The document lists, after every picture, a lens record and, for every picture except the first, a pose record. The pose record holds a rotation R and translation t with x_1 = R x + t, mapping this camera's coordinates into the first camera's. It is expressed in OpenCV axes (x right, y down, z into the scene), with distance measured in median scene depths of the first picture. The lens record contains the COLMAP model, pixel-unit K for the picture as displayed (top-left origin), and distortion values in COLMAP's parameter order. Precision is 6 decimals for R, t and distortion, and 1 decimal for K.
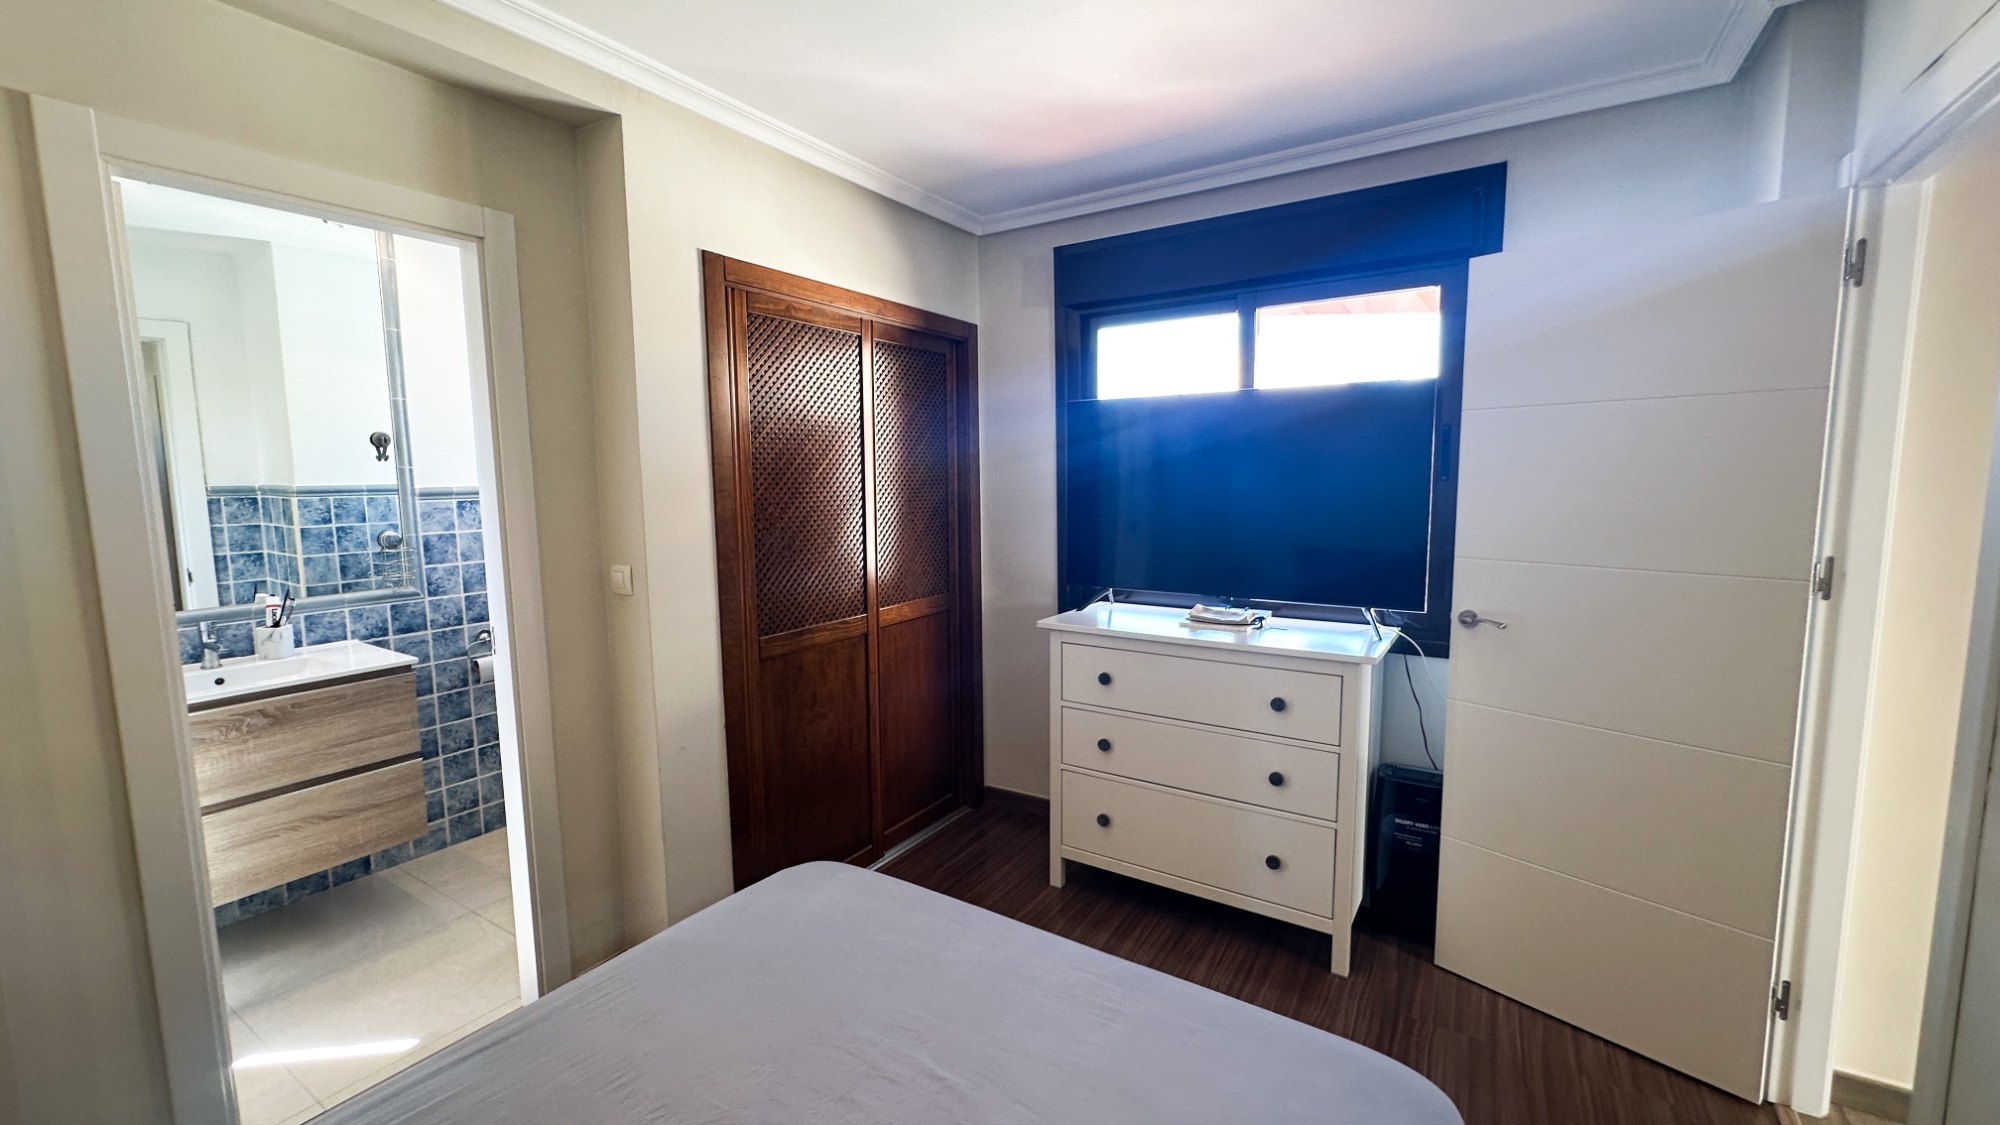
lens RADIAL K [[795.8, 0, 1000.0], [0, 795.8, 562.5], [0, 0, 1]] dist [-0.000514, -0.000020]
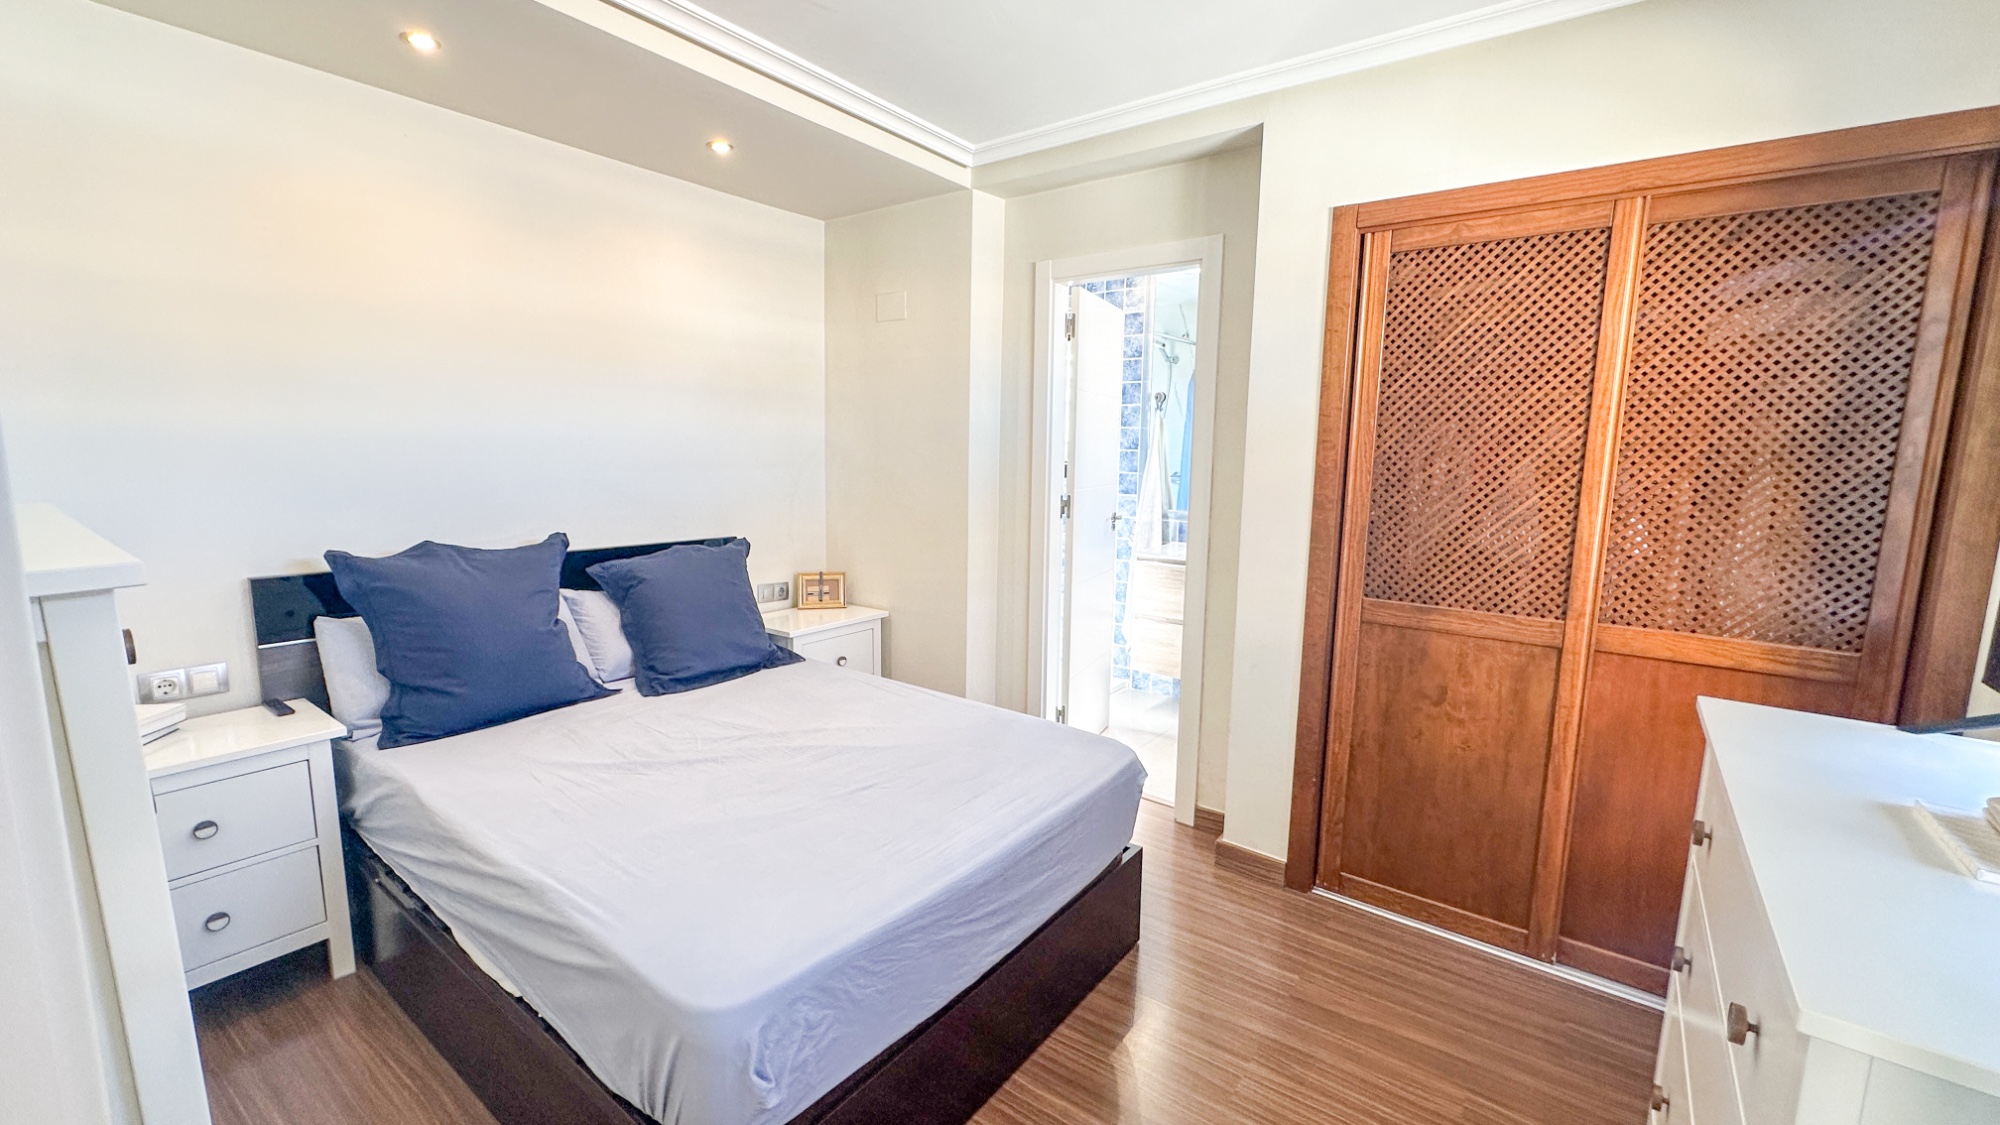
lens RADIAL K [[795.8, 0, 1000.0], [0, 795.8, 562.5], [0, 0, 1]] dist [-0.000514, -0.000020]
pose [[-0.072544, 0.150160, -0.985997, 0.603078], [-0.130687, 0.978647, 0.158655, -0.037922], [0.988766, 0.140366, -0.051371, 0.549070]]
